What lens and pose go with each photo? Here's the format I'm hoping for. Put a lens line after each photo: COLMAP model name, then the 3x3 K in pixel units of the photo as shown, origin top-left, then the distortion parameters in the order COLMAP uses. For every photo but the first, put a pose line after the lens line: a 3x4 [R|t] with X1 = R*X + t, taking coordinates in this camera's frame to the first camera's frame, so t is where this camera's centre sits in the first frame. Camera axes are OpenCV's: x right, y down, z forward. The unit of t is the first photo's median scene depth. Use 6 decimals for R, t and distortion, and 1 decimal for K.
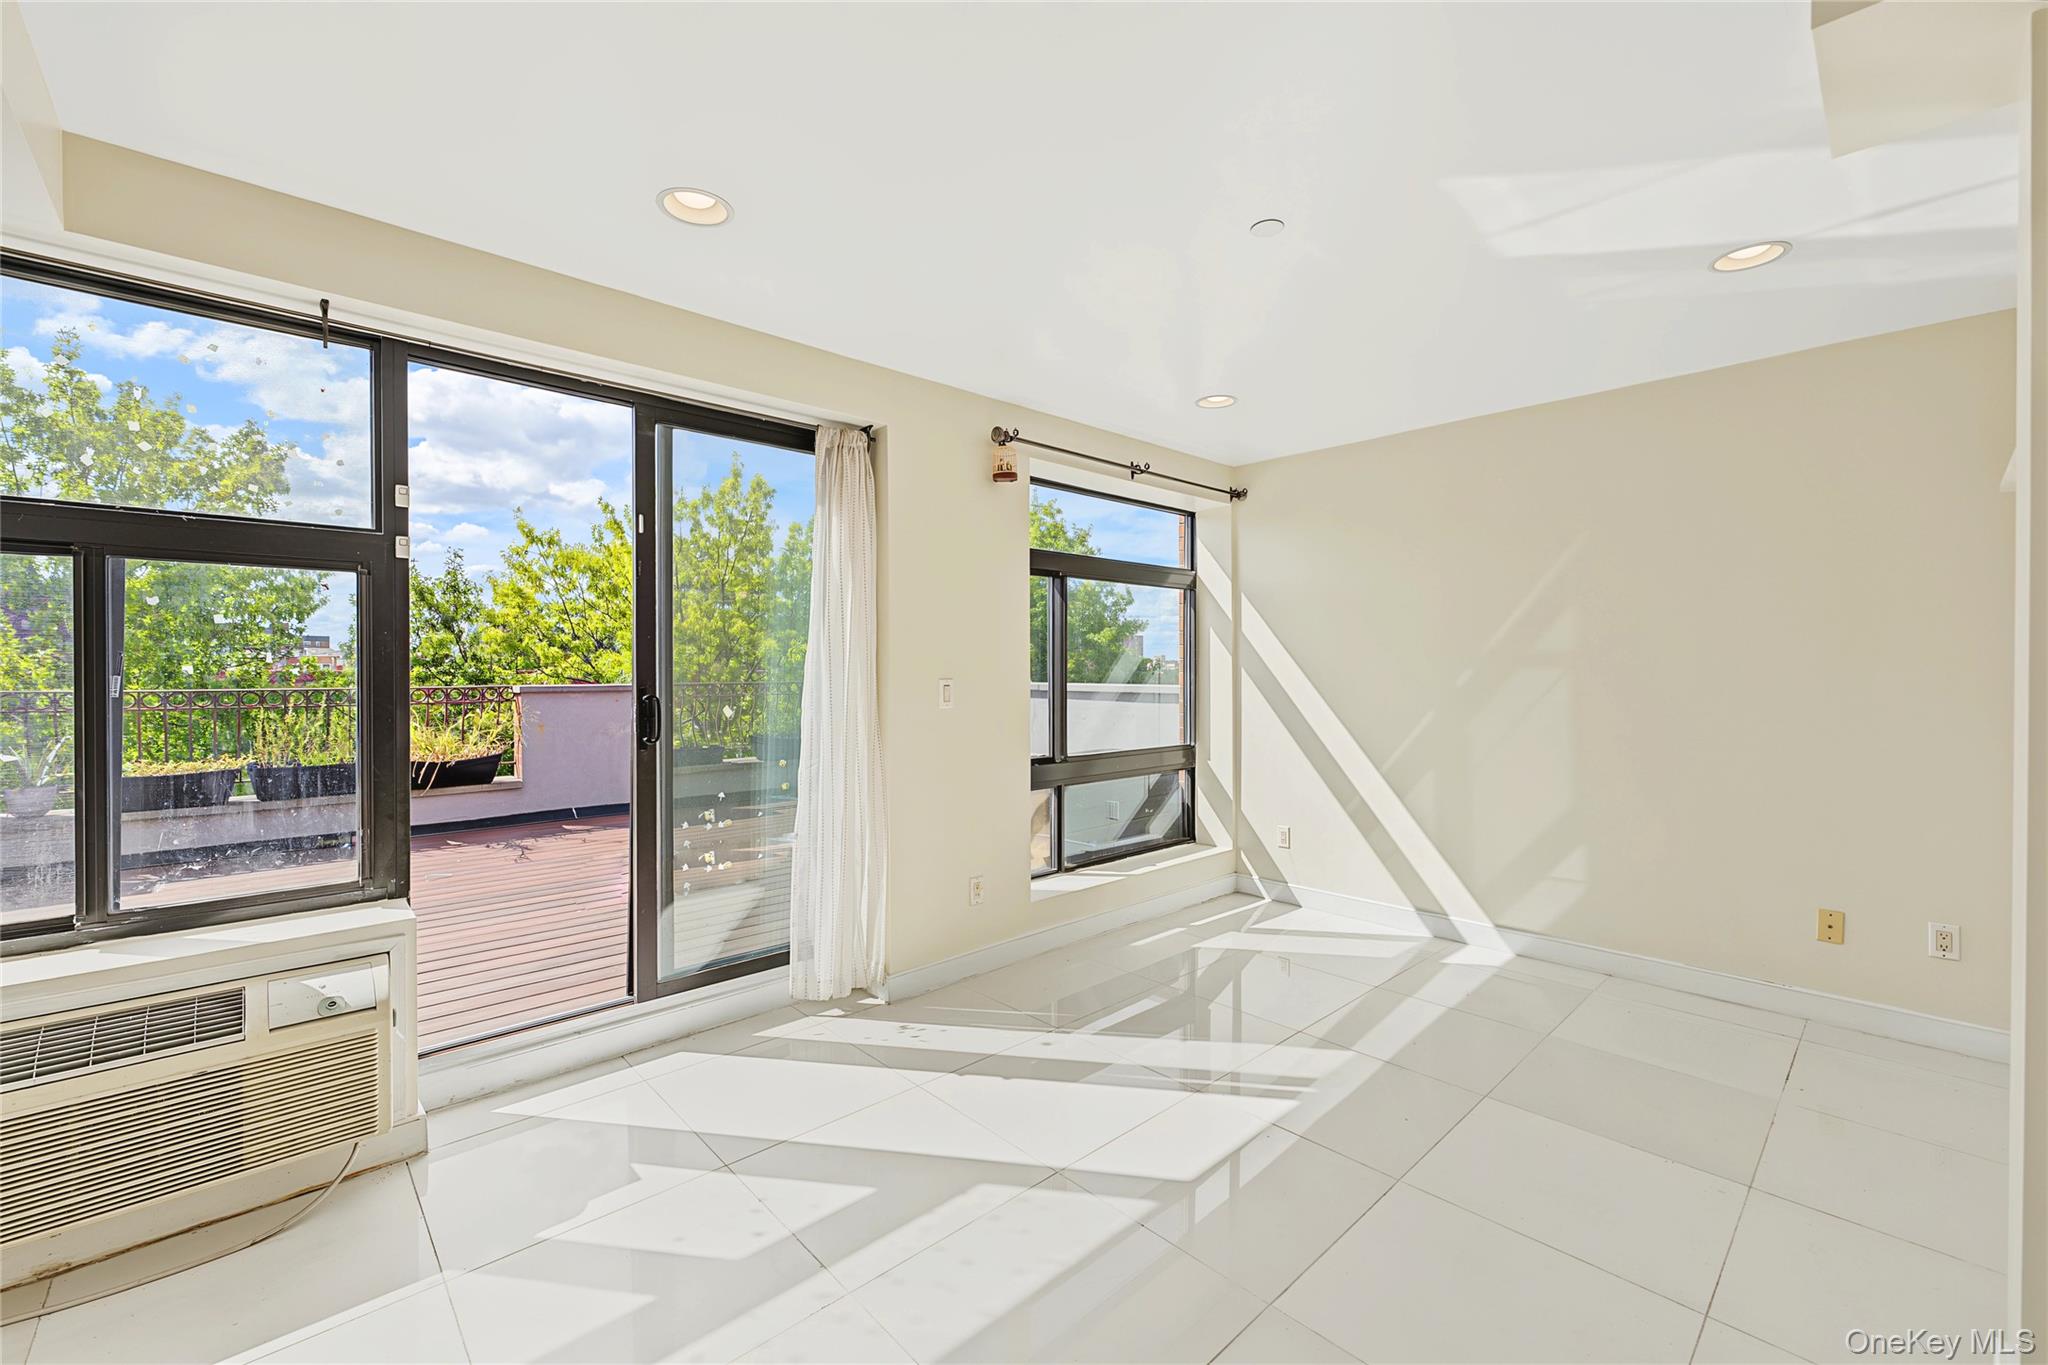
lens RADIAL K [[843.0, 0, 1021.9], [0, 843.0, 673.9], [0, 0, 1]] dist [0.004067, -0.000087]
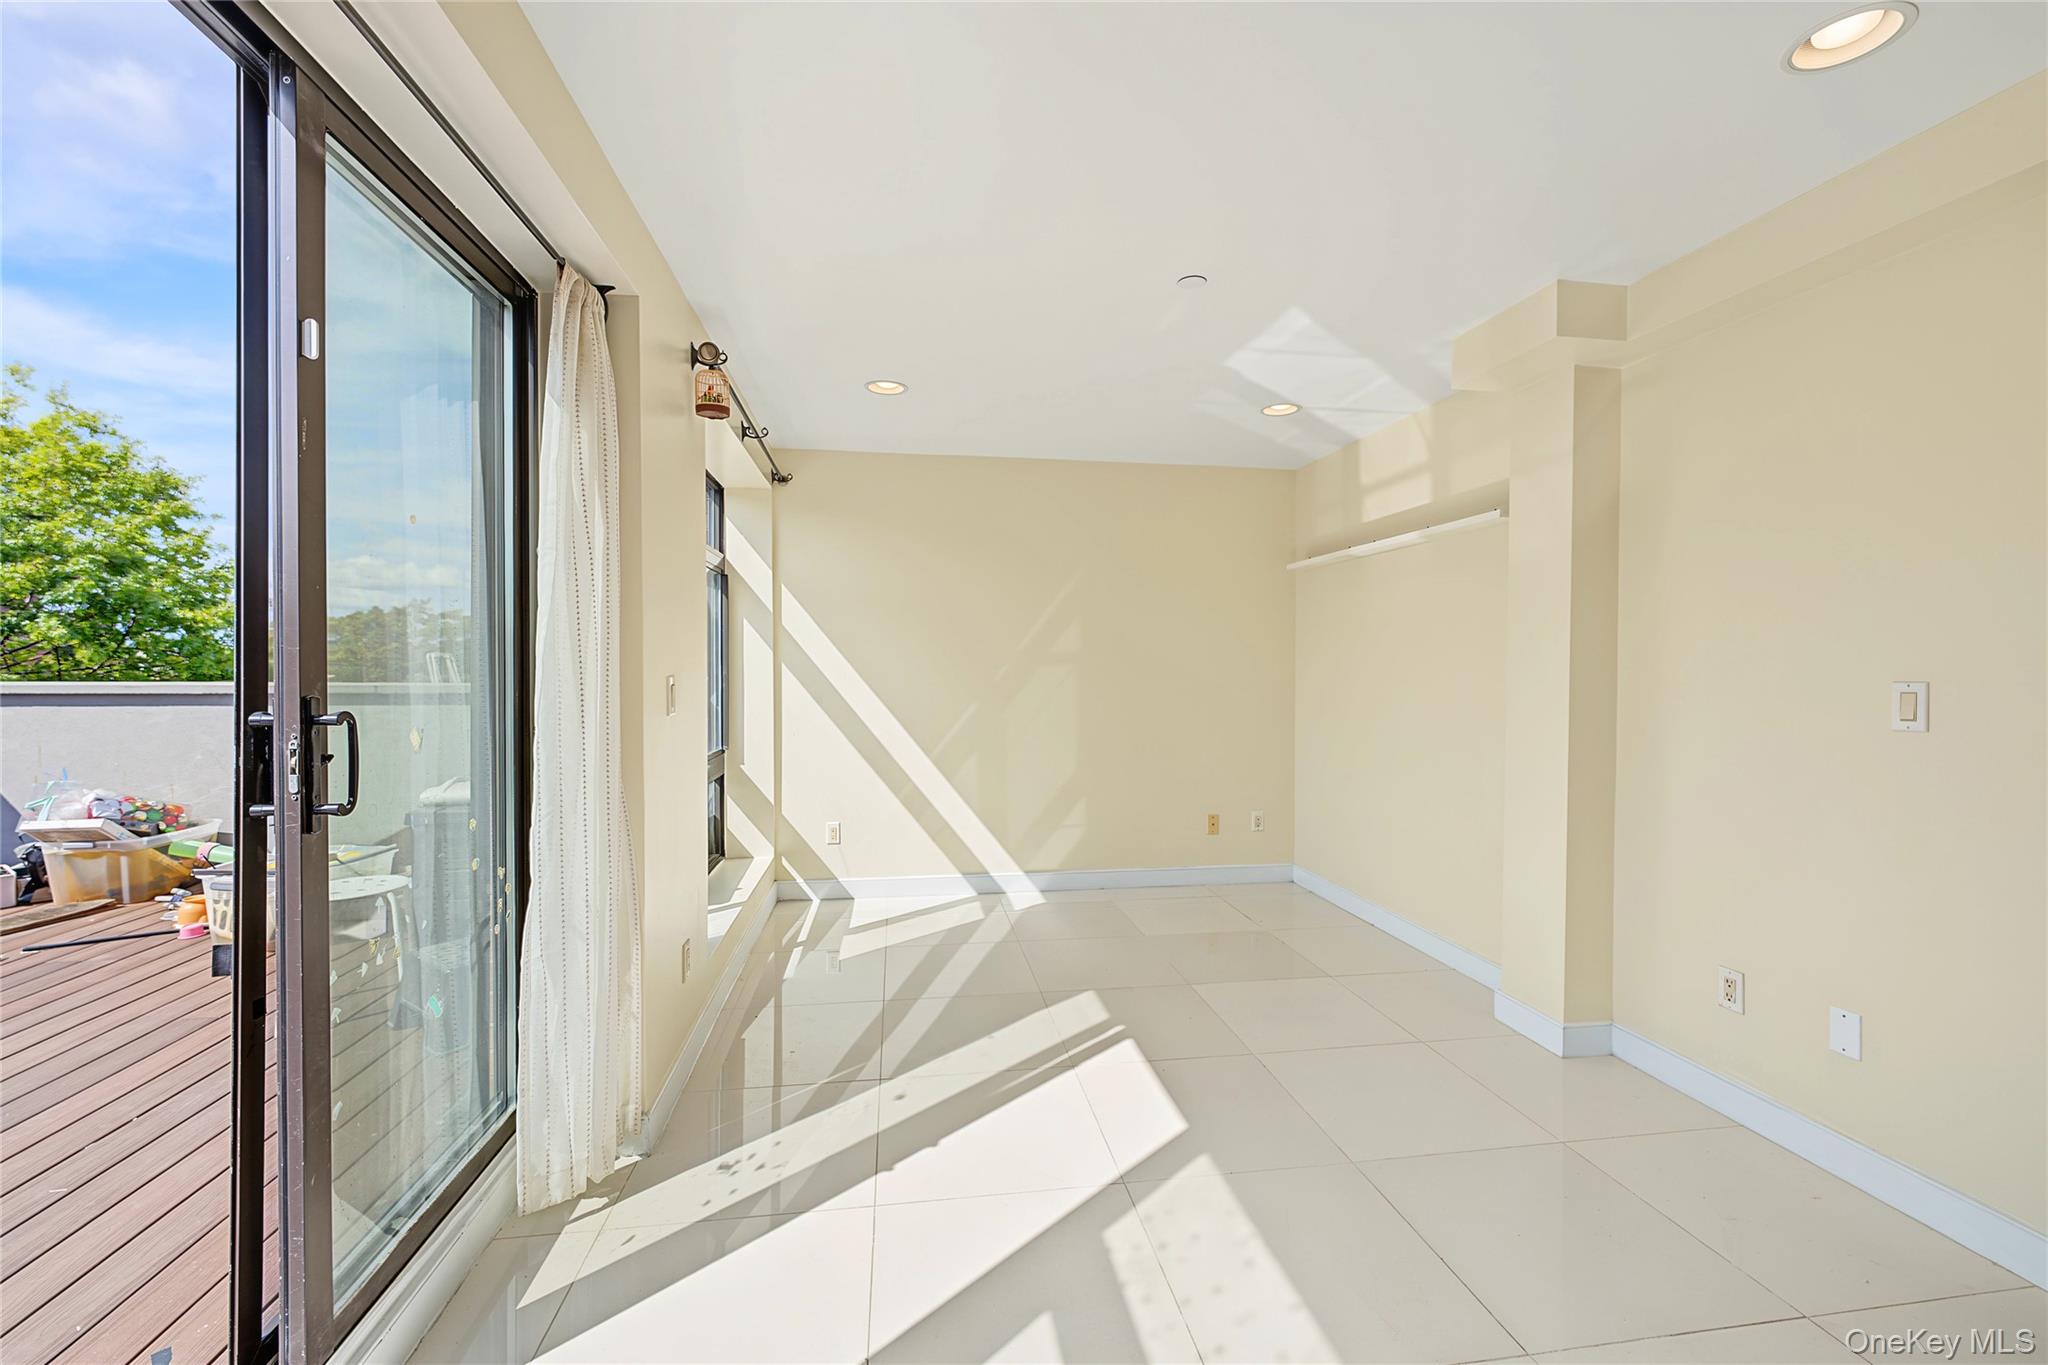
lens RADIAL K [[843.0, 0, 1017.6], [0, 843.0, 680.5], [0, 0, 1]] dist [0.004067, -0.000087]
pose [[0.558074, -0.009814, 0.829733, -0.441736], [-0.001344, 0.999918, 0.012732, 0.000646], [-0.829790, -0.008220, 0.558015, 0.302261]]
